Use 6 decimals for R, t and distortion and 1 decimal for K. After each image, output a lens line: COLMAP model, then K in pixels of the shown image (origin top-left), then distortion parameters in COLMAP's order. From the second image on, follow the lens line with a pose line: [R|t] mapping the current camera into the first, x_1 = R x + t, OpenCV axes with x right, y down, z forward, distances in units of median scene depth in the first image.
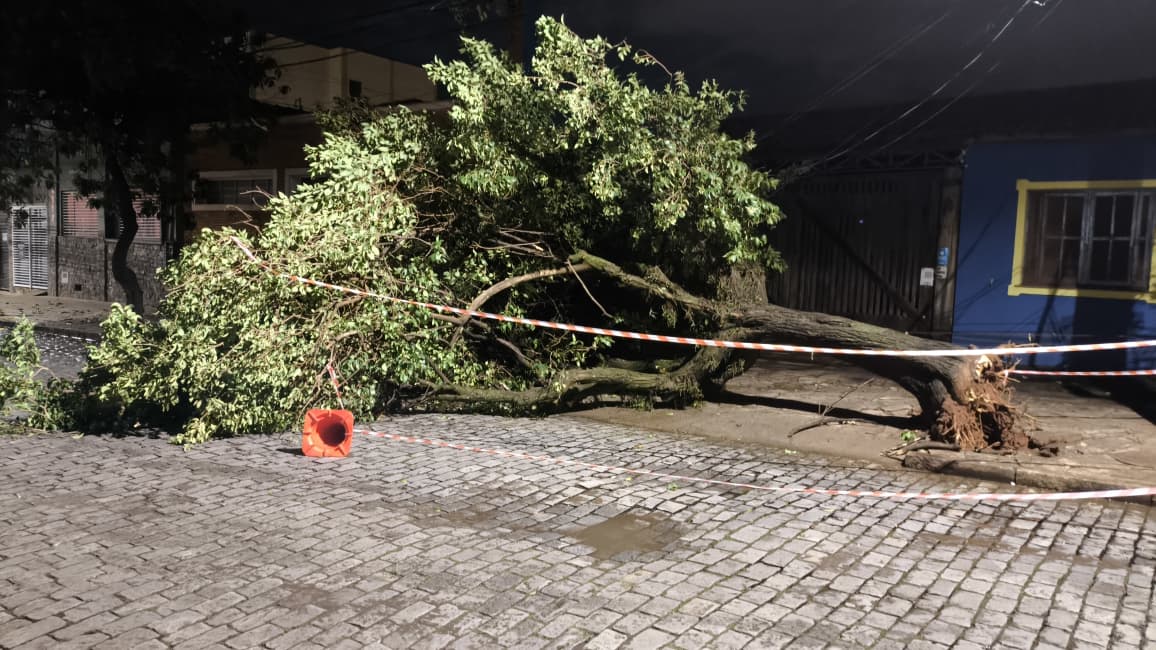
lens RADIAL K [[881.6, 0, 580.5], [0, 881.6, 309.4], [0, 0, 1]] dist [0.137811, -0.259317]
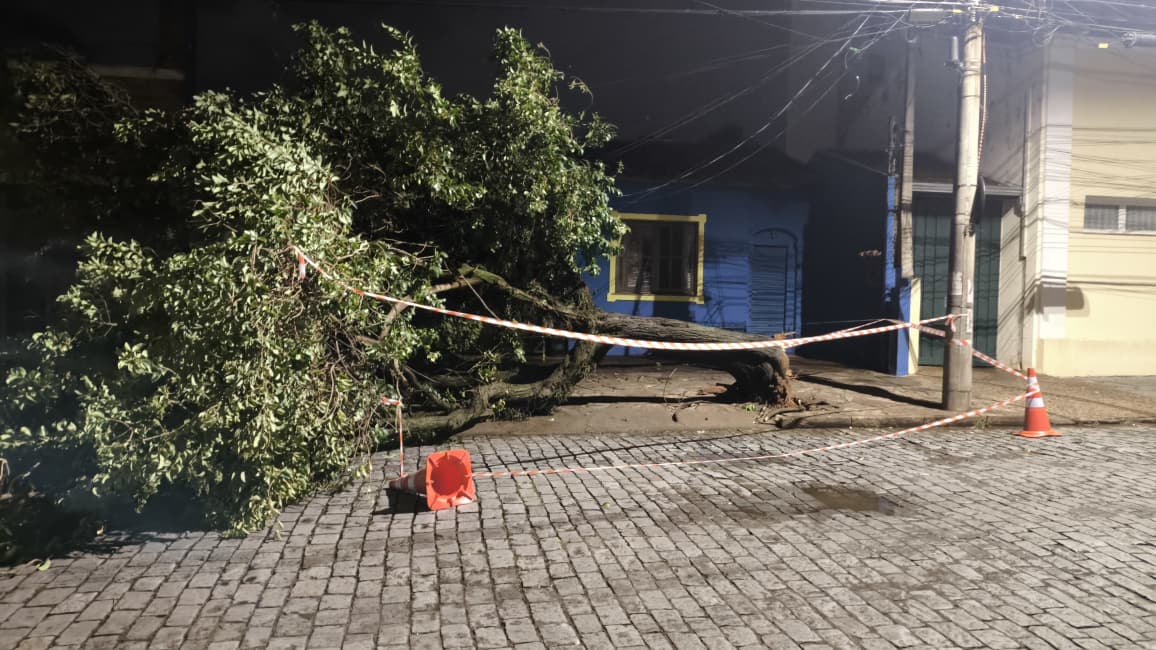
lens RADIAL K [[881.6, 0, 580.5], [0, 881.6, 309.4], [0, 0, 1]] dist [0.137811, -0.259317]
pose [[0.670353, -0.033703, 0.741276, -0.654612], [0.045367, 0.998961, 0.004393, -0.016281], [-0.740654, 0.030684, 0.671186, 0.268444]]
